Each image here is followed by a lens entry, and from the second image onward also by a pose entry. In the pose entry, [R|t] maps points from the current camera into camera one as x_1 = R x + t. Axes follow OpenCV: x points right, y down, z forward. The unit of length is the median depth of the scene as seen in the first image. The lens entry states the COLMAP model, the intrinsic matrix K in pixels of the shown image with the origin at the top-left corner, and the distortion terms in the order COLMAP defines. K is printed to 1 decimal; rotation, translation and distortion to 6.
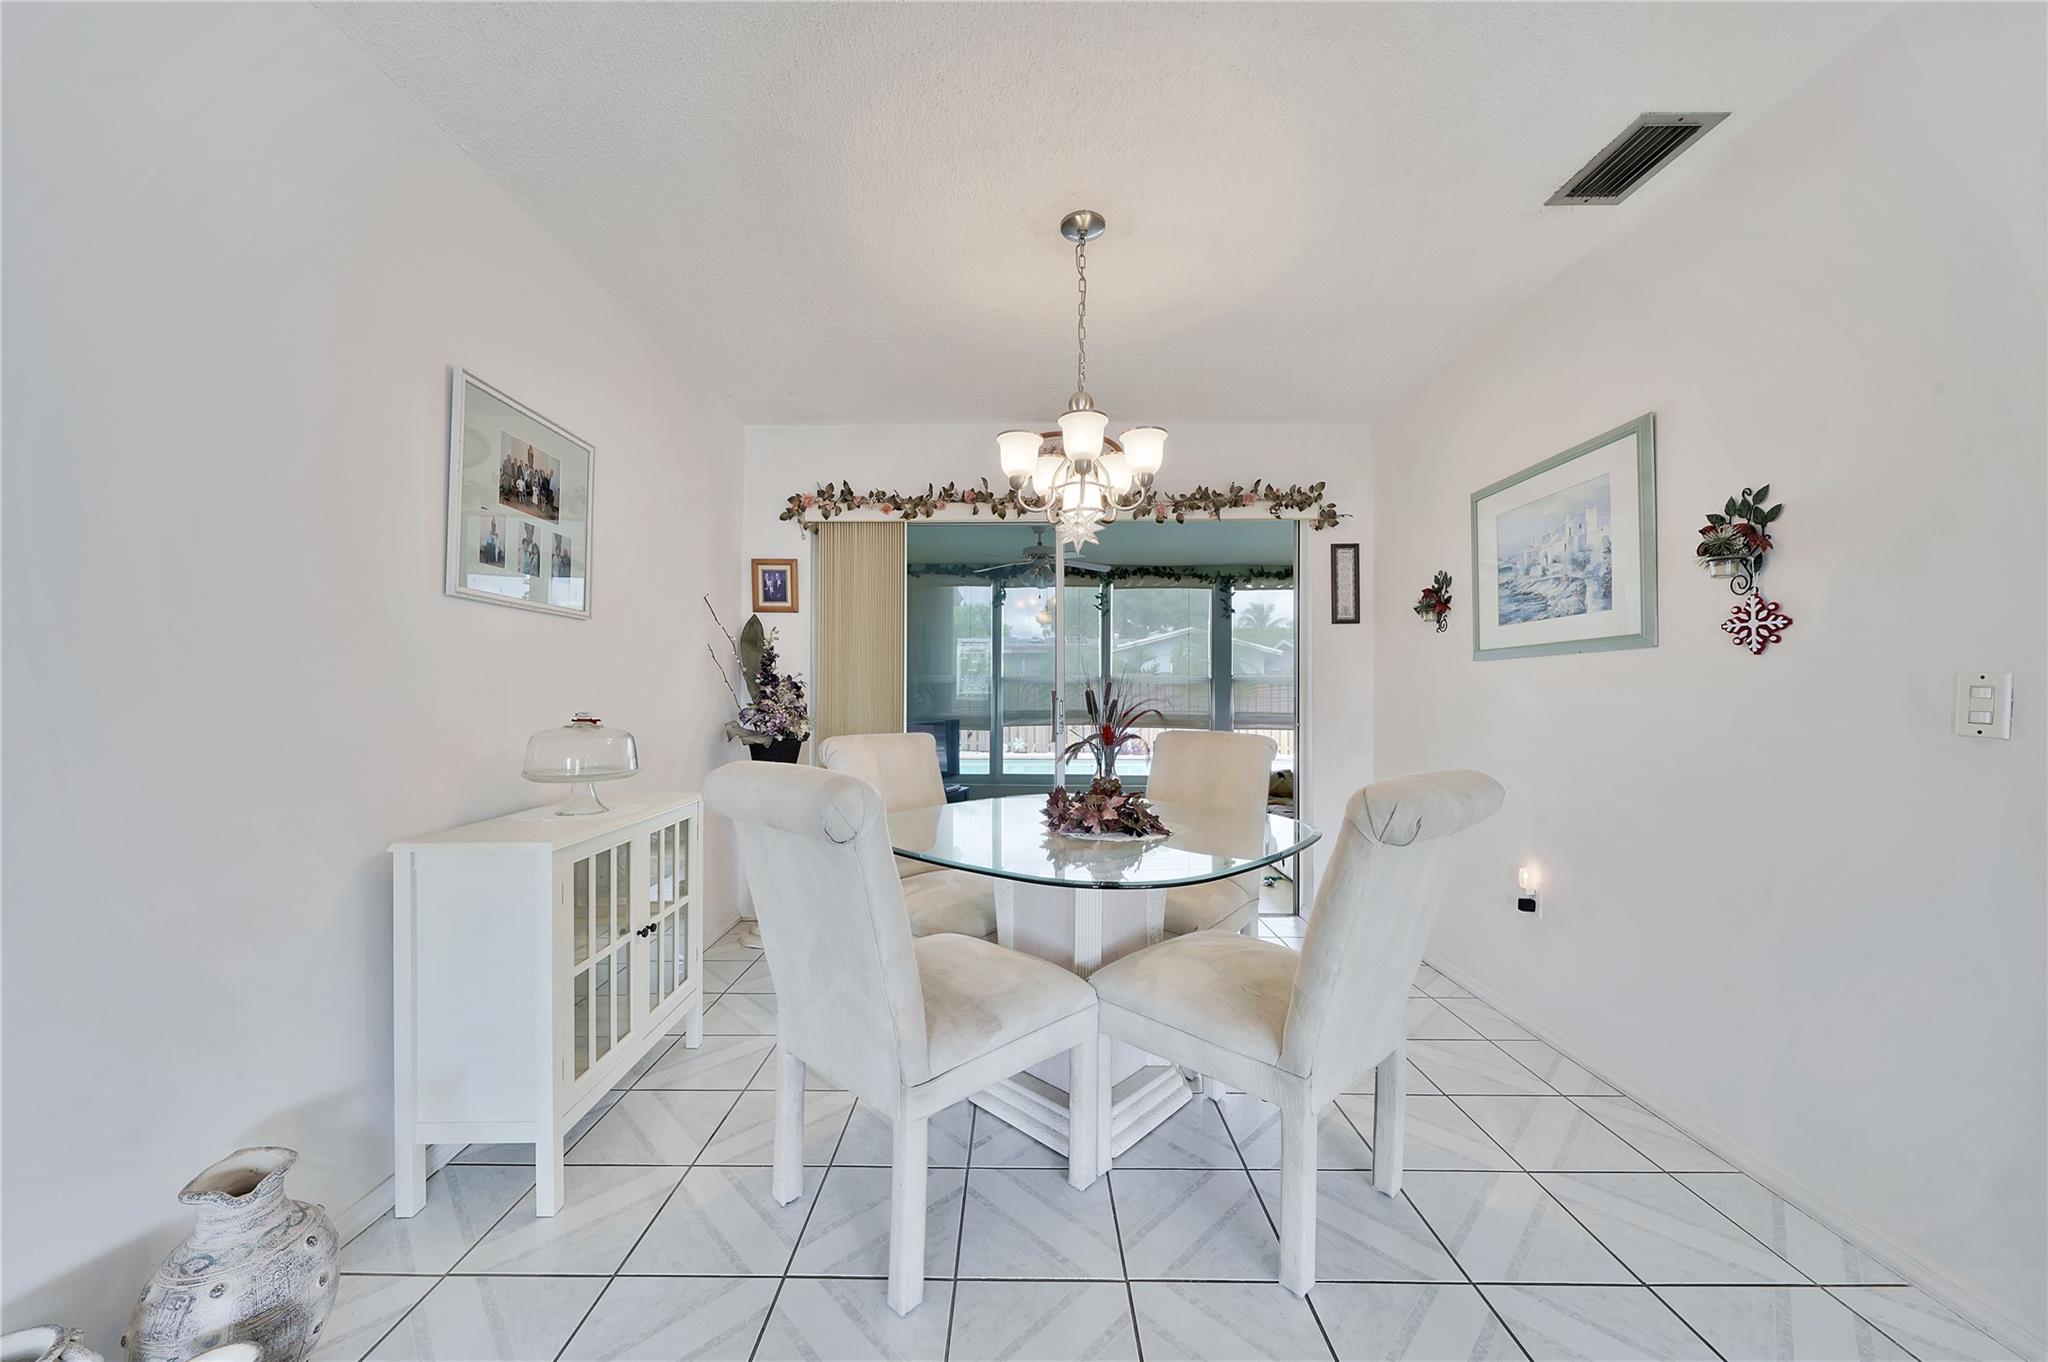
lens RADIAL K [[723.7, 0, 1020.6], [0, 723.7, 687.4], [0, 0, 1]] dist [-0.005678, 0.000205]
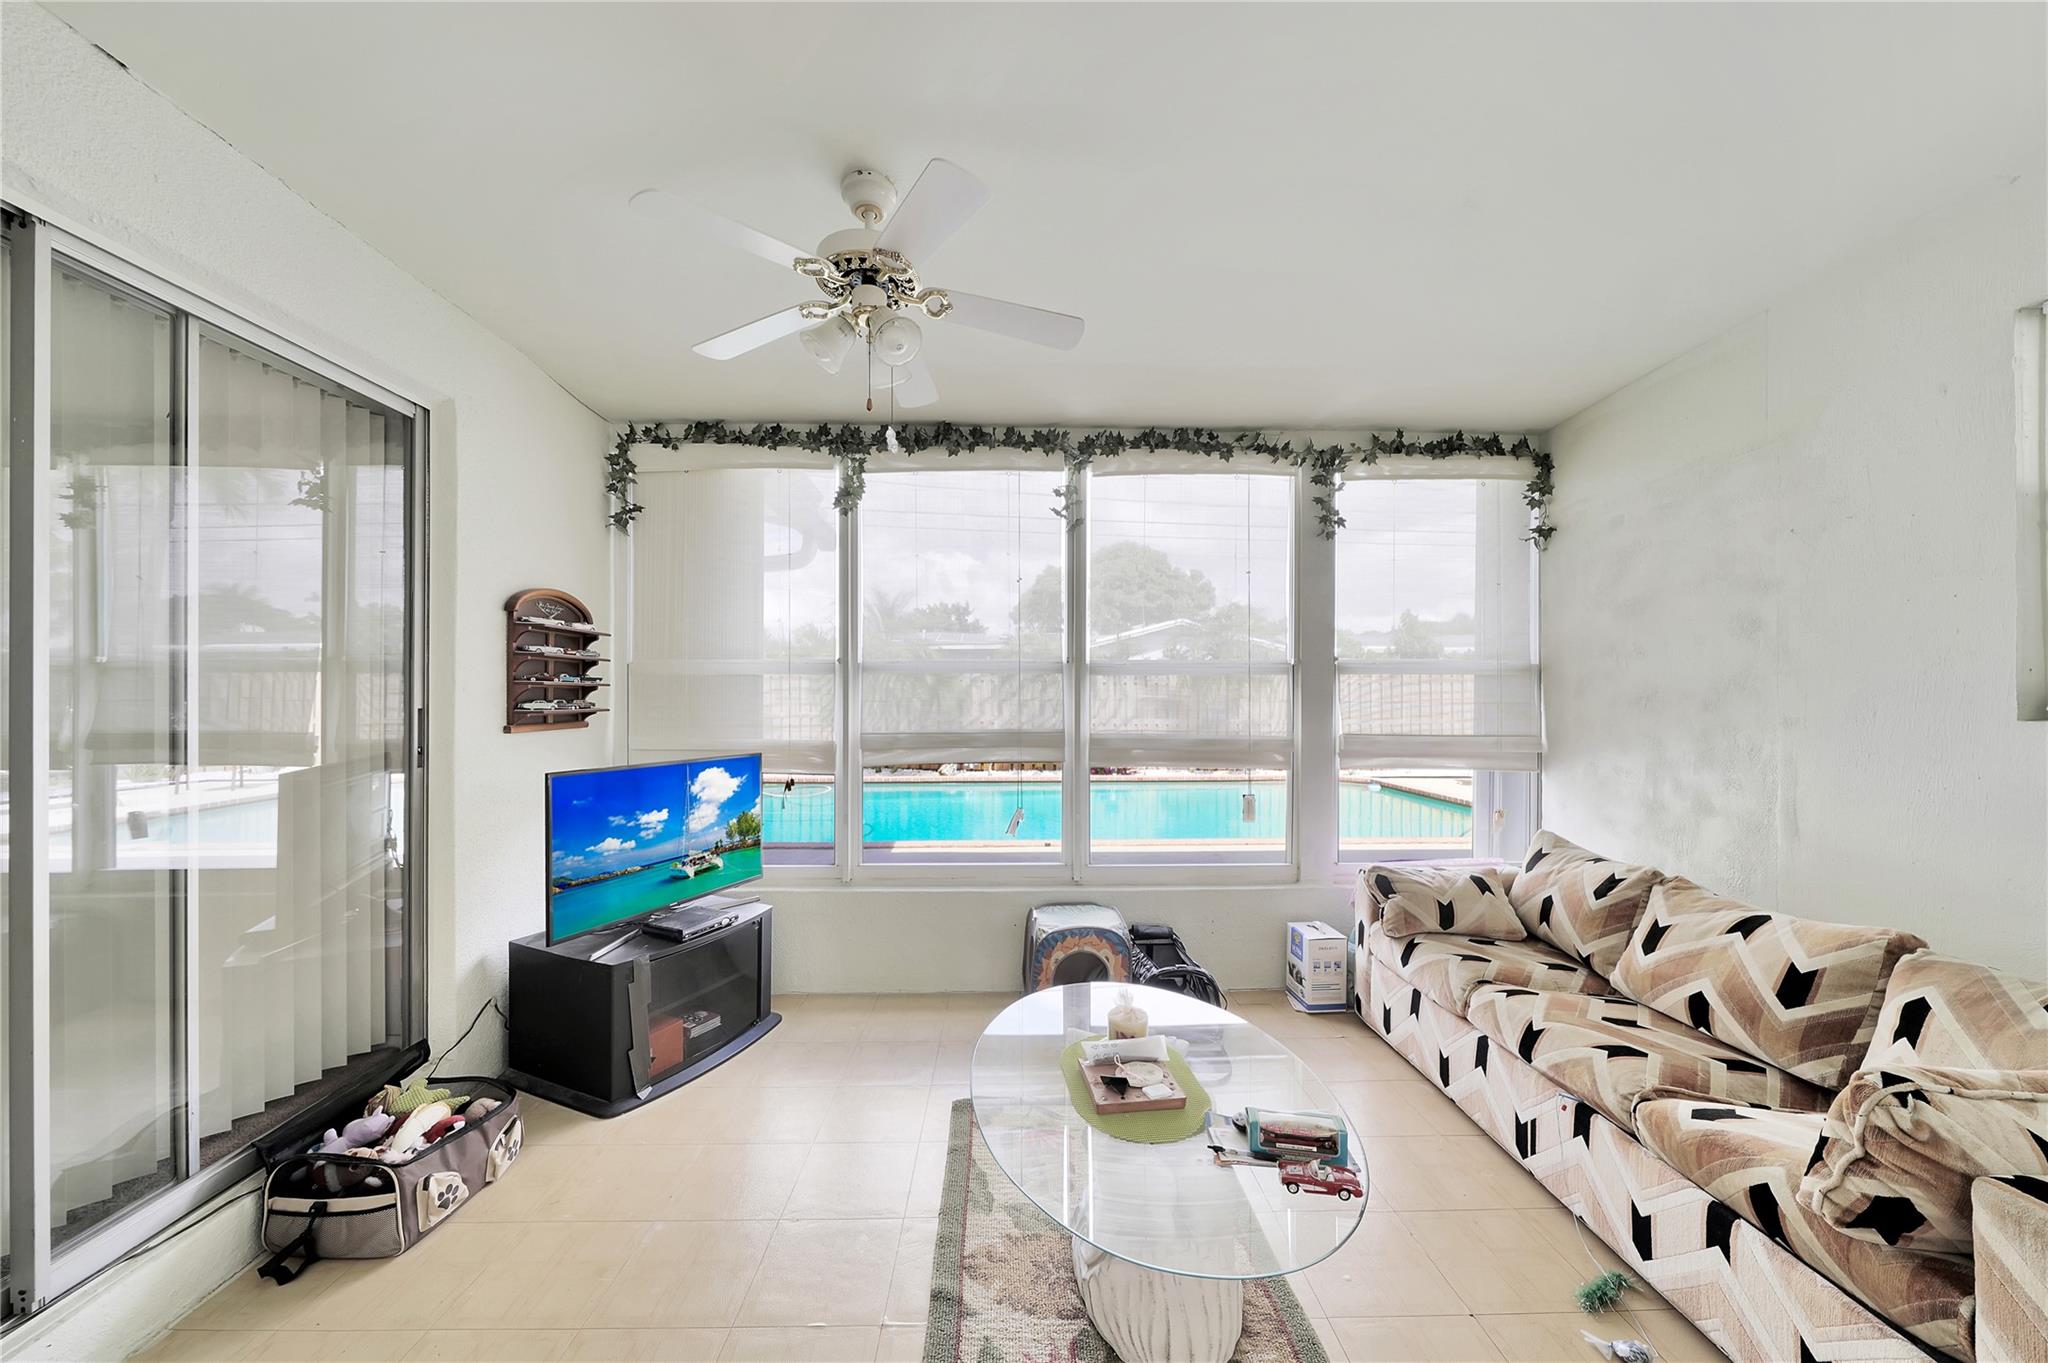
lens RADIAL K [[723.7, 0, 1019.9], [0, 723.7, 690.6], [0, 0, 1]] dist [-0.005678, 0.000205]
pose [[0.999597, -0.003047, 0.028207, 0.067221], [0.002934, 0.999987, 0.004067, 0.003154], [-0.028219, -0.003982, 0.999594, 0.524940]]
